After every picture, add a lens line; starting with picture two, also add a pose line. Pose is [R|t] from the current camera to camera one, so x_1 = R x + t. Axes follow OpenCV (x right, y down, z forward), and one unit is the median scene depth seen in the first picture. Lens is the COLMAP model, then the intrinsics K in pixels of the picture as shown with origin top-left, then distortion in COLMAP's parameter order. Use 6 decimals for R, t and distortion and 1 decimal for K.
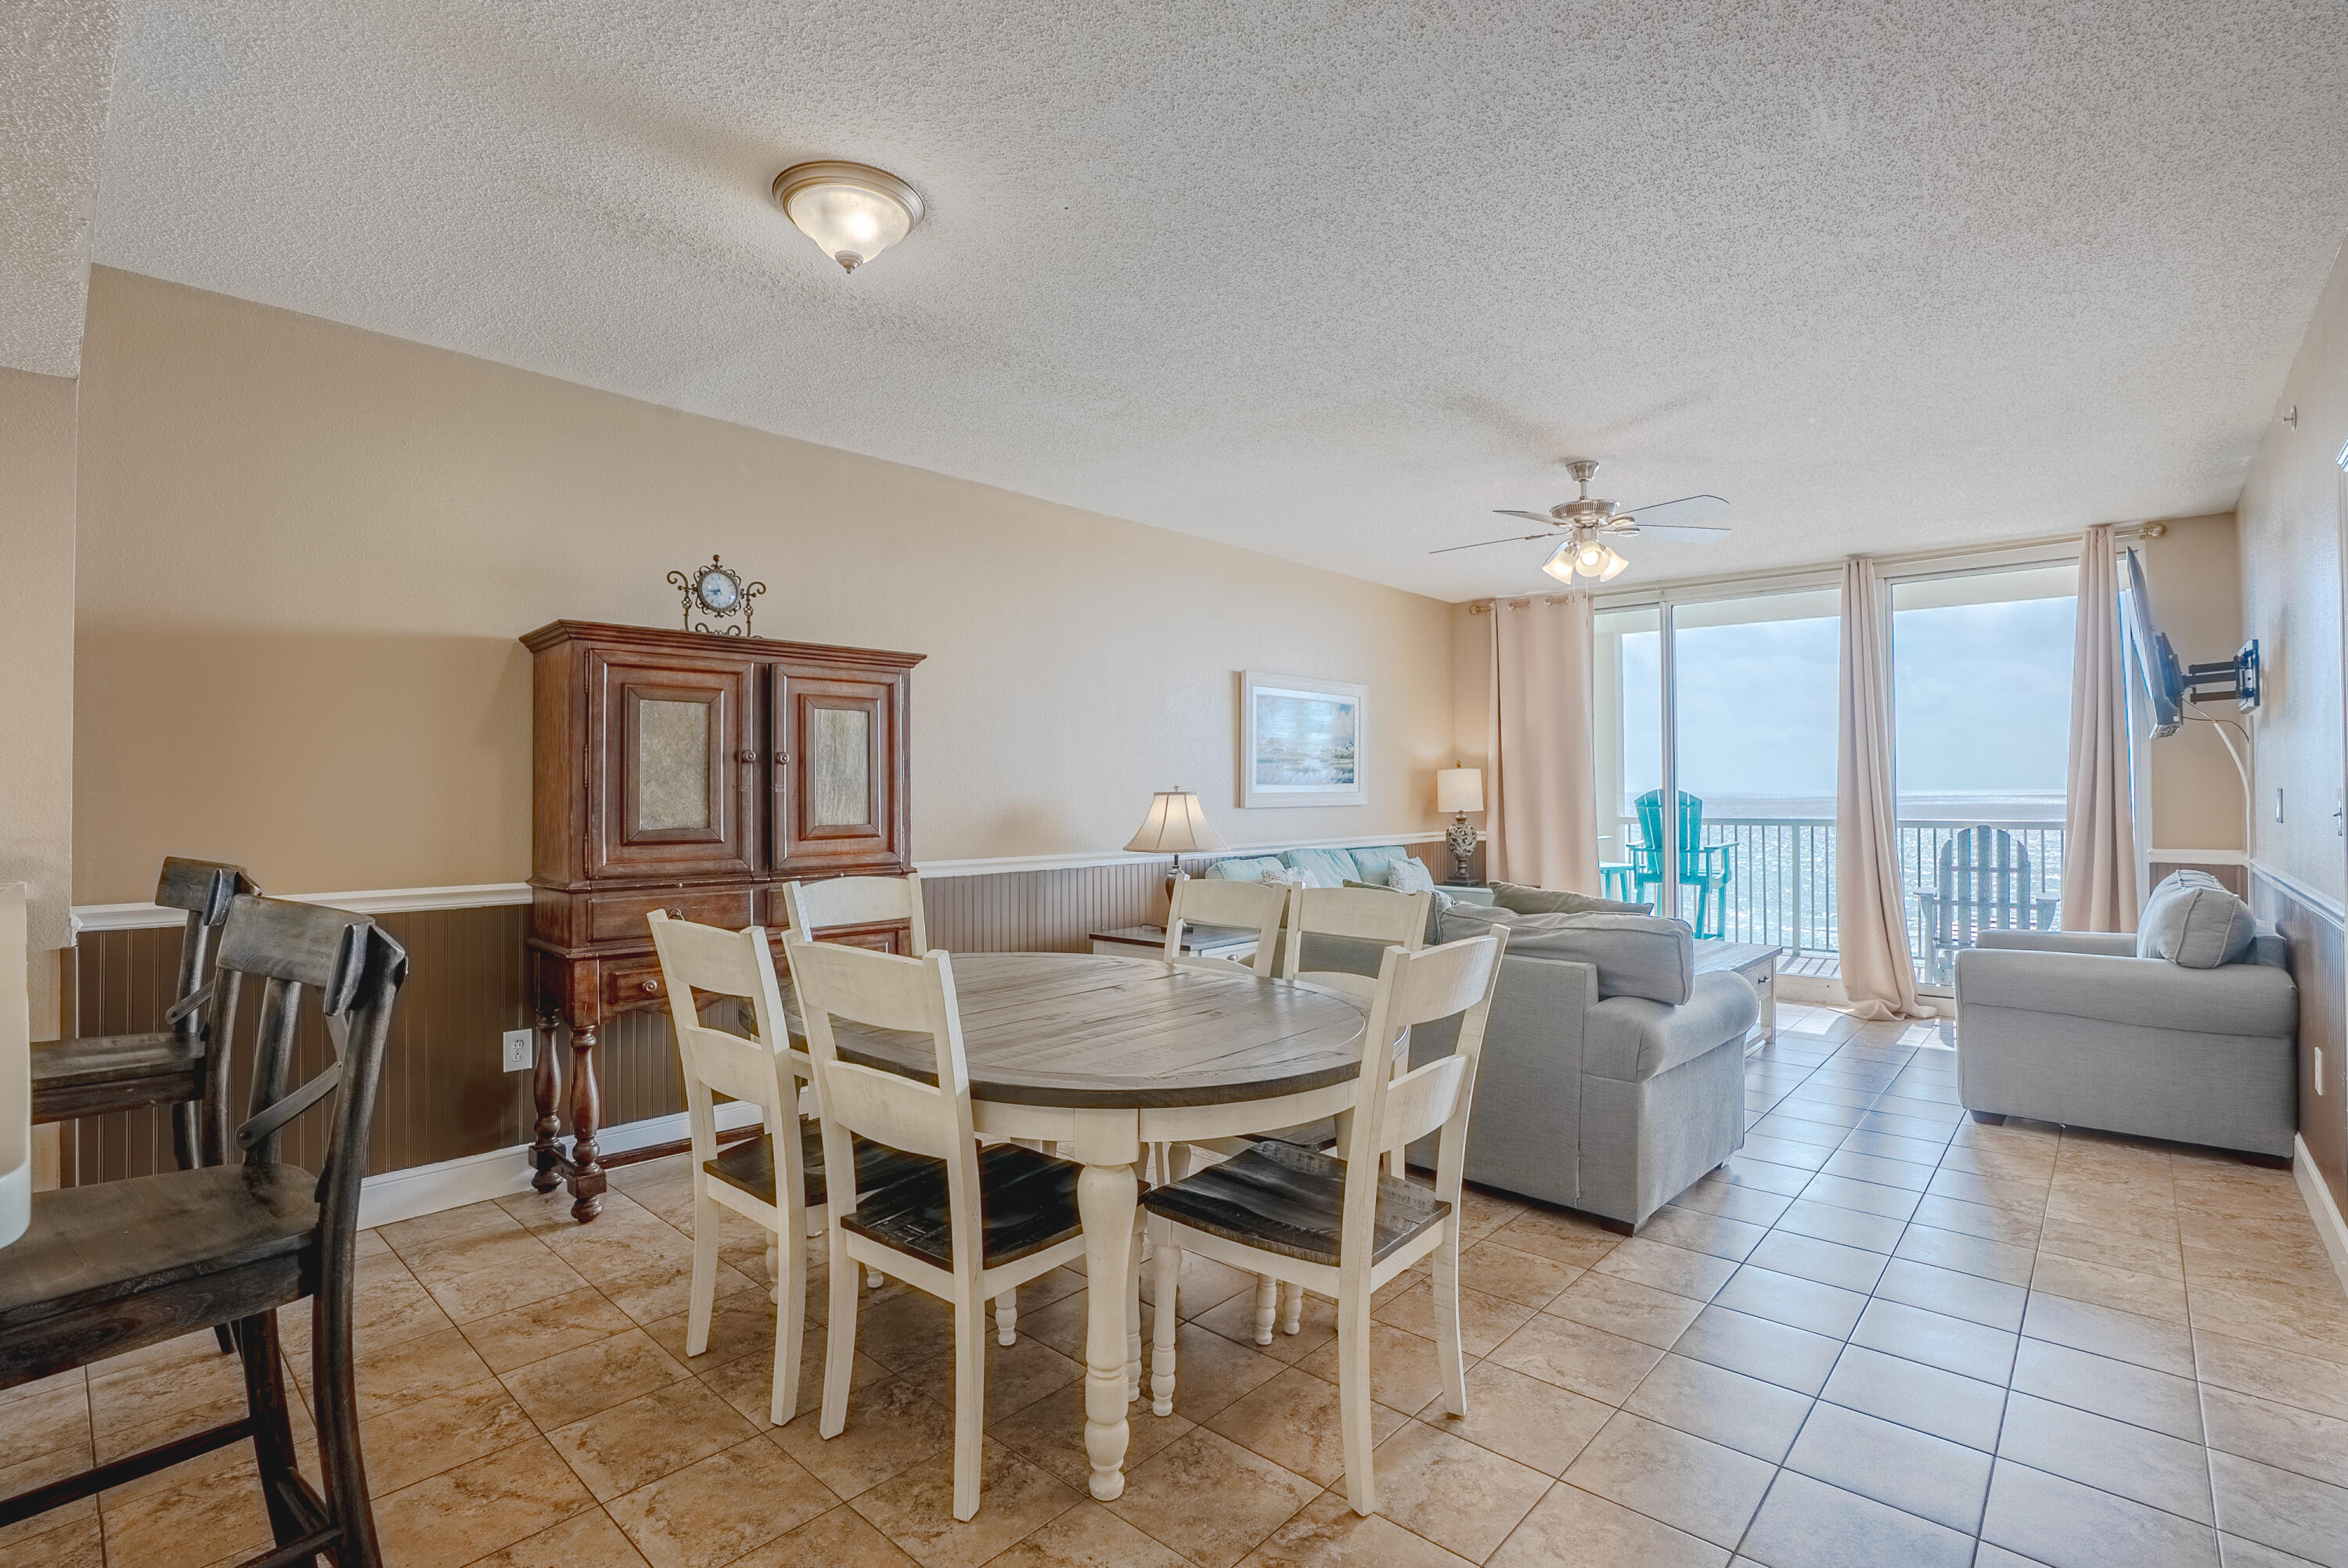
lens RADIAL K [[1088.1, 0, 1186.6], [0, 1088.1, 782.2], [0, 0, 1]] dist [-0.061073, 0.016880]
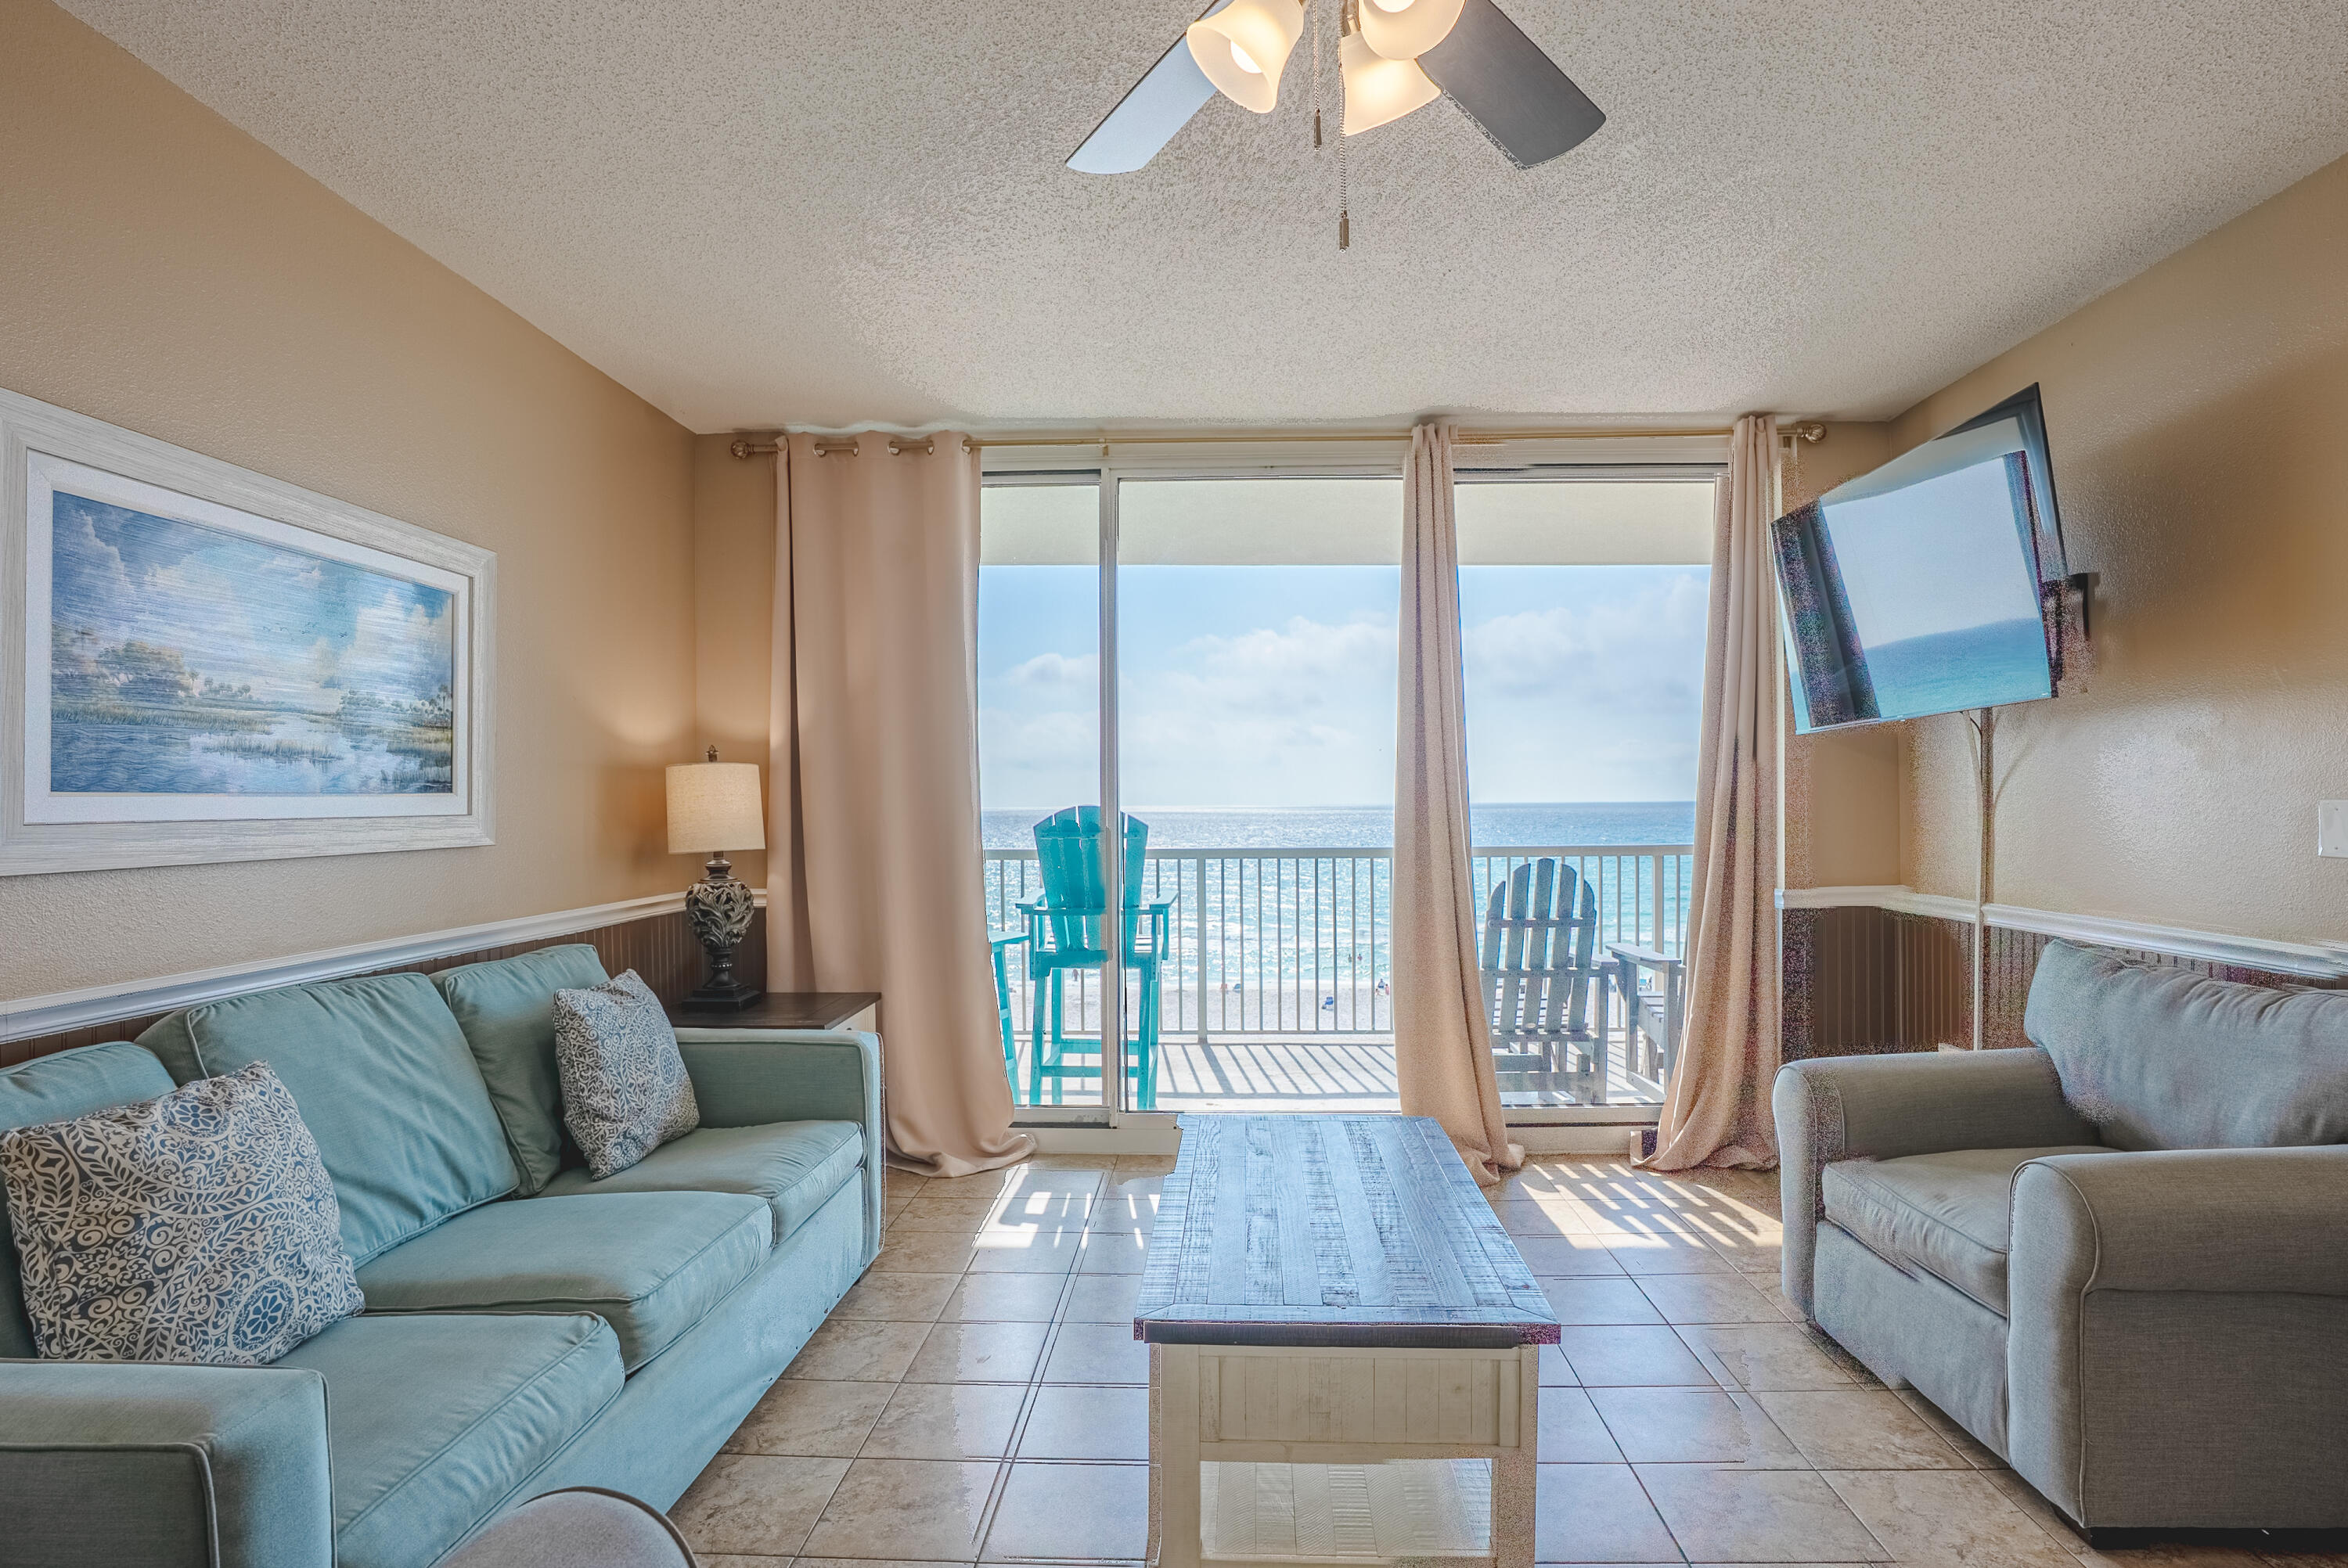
lens RADIAL K [[1204.2, 0, 1188.5], [0, 1204.2, 800.3], [0, 0, 1]] dist [-0.003403, 0.001064]
pose [[0.778690, 0.000391, 0.627408, 0.158467], [-0.002663, 0.999993, 0.002682, 0.003825], [-0.627403, -0.003760, 0.778686, 0.890396]]
